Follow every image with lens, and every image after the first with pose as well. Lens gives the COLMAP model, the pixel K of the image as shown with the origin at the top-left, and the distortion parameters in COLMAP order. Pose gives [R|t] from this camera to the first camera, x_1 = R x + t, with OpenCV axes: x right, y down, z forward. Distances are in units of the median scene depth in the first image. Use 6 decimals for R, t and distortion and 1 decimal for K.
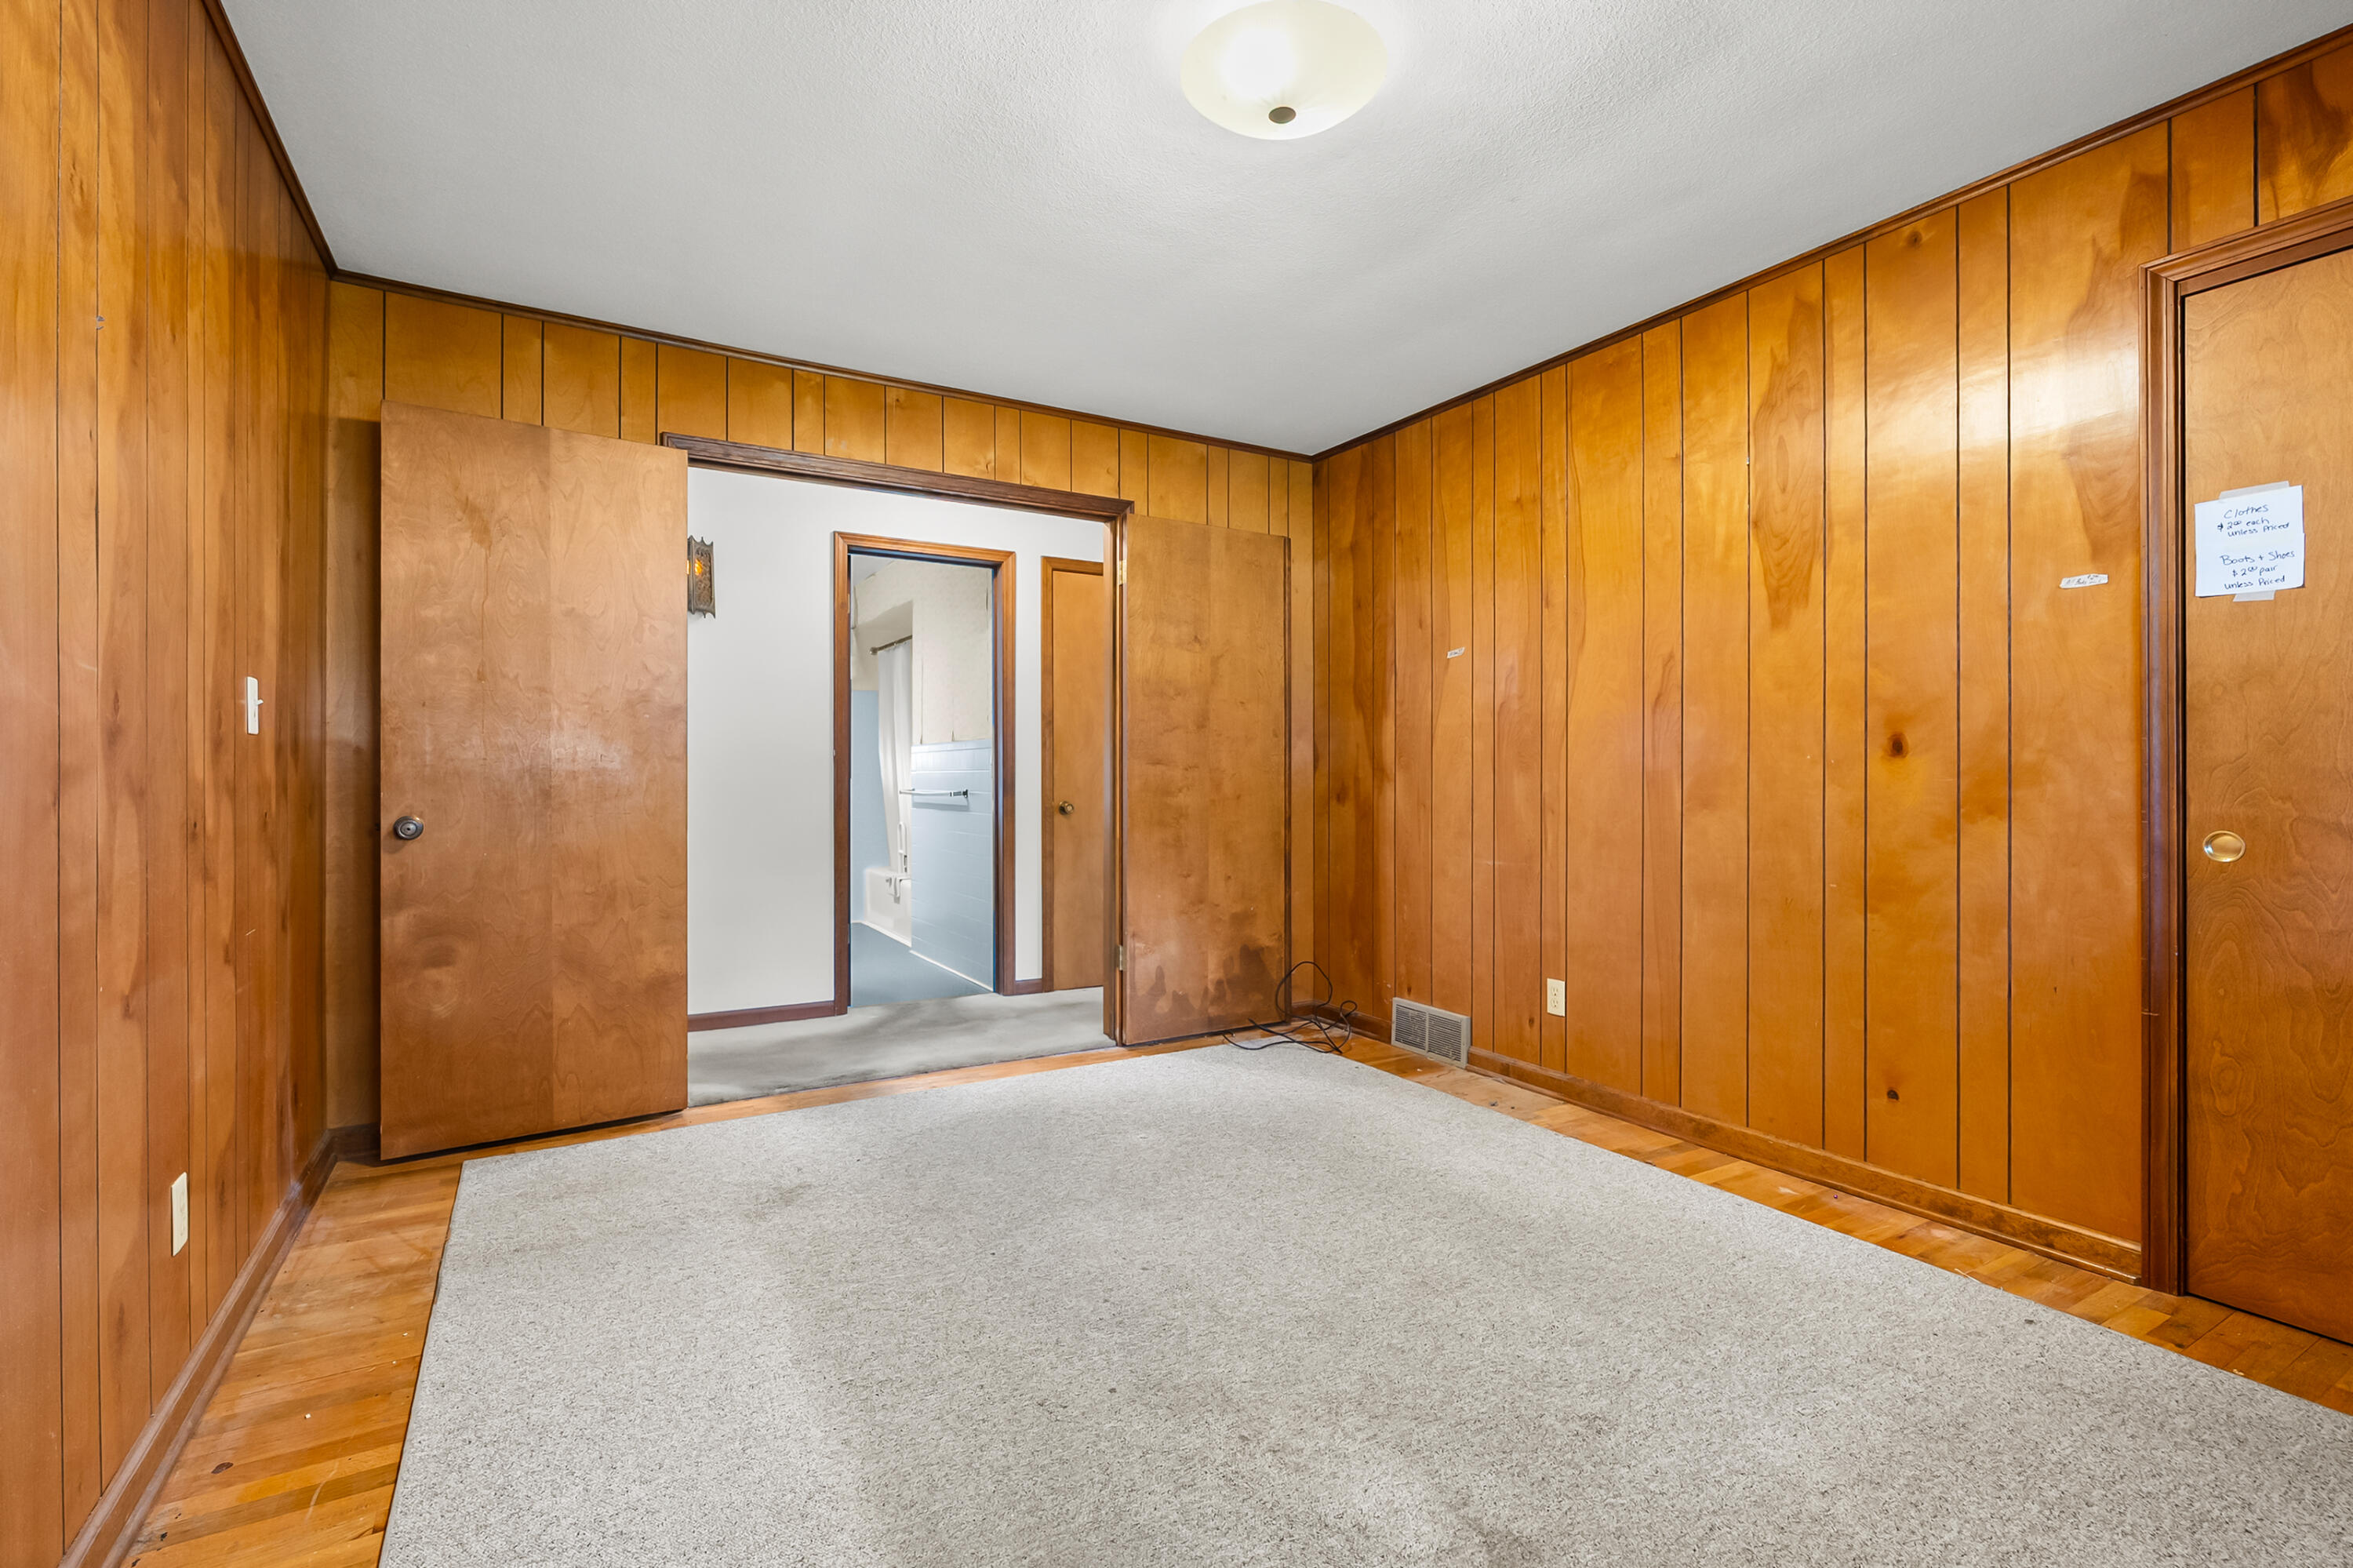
lens RADIAL K [[1061.9, 0, 1179.5], [0, 1061.9, 779.7], [0, 0, 1]] dist [-0.010041, 0.002073]
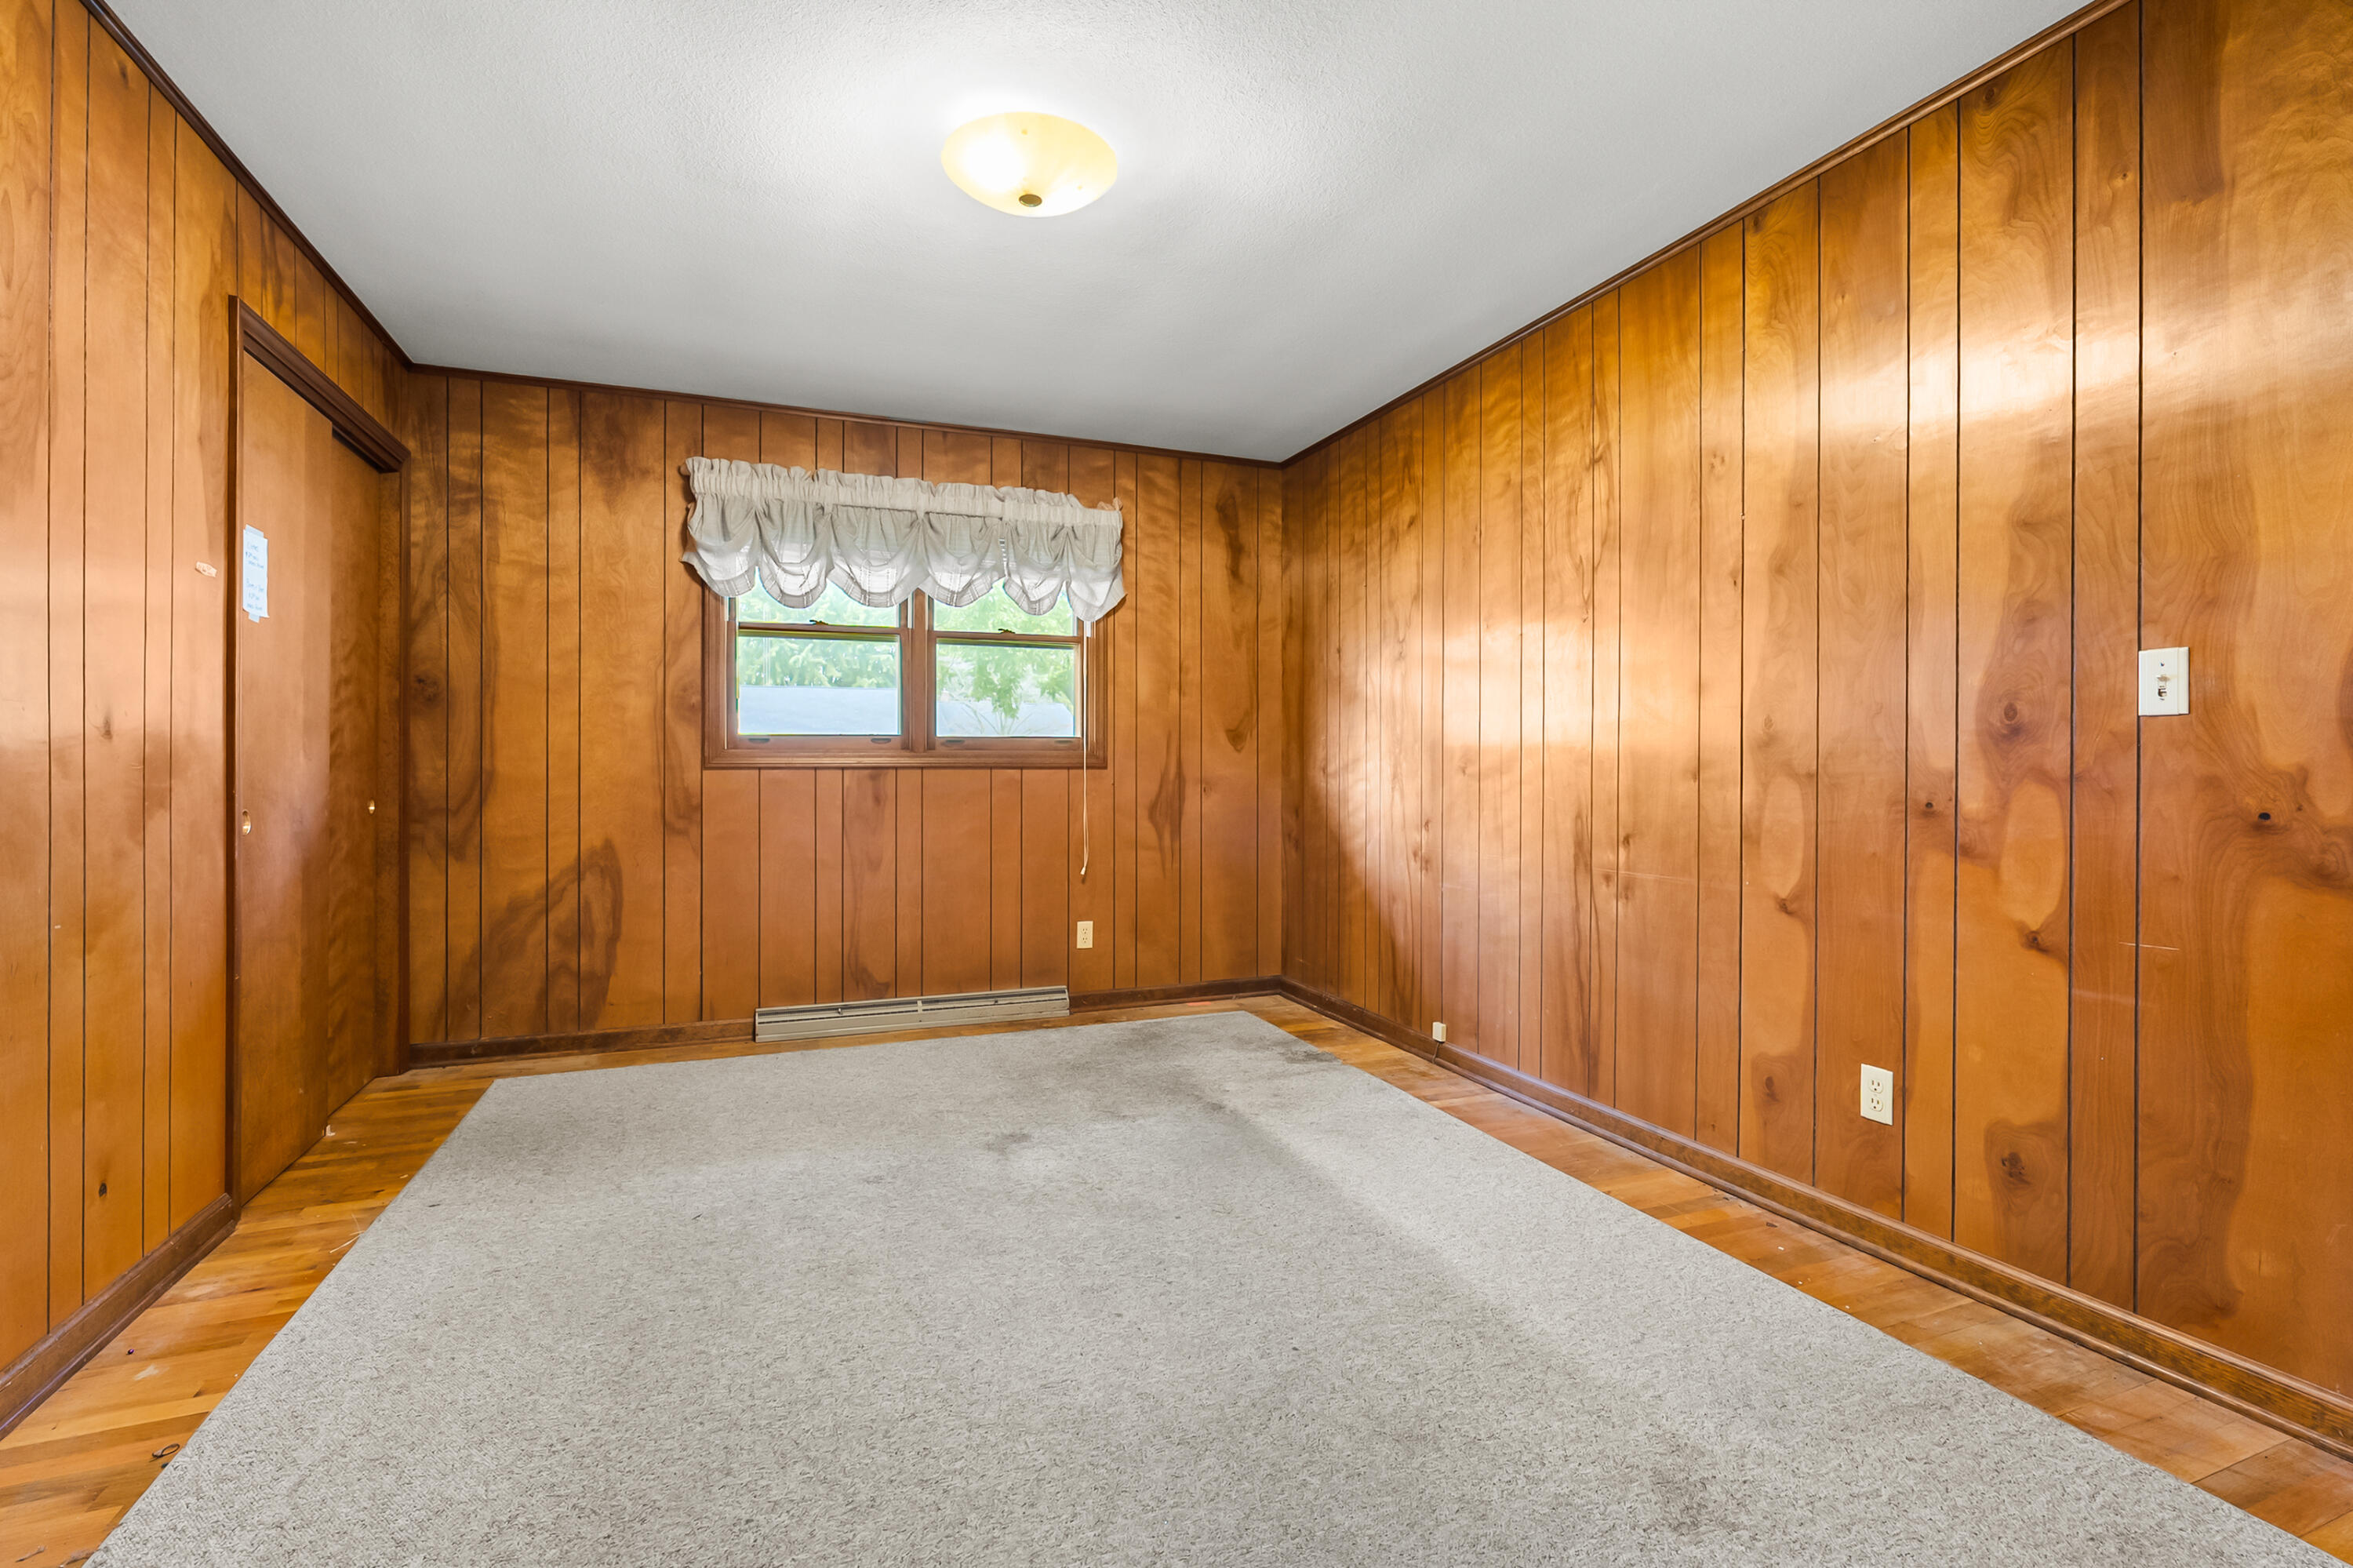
lens RADIAL K [[1061.9, 0, 1178.4], [0, 1061.9, 773.8], [0, 0, 1]] dist [-0.010041, 0.002073]
pose [[-0.987536, -0.002185, 0.157376, -0.228448], [-0.001241, 0.999981, 0.006100, -0.000005], [-0.157387, 0.005828, -0.987520, 1.932789]]
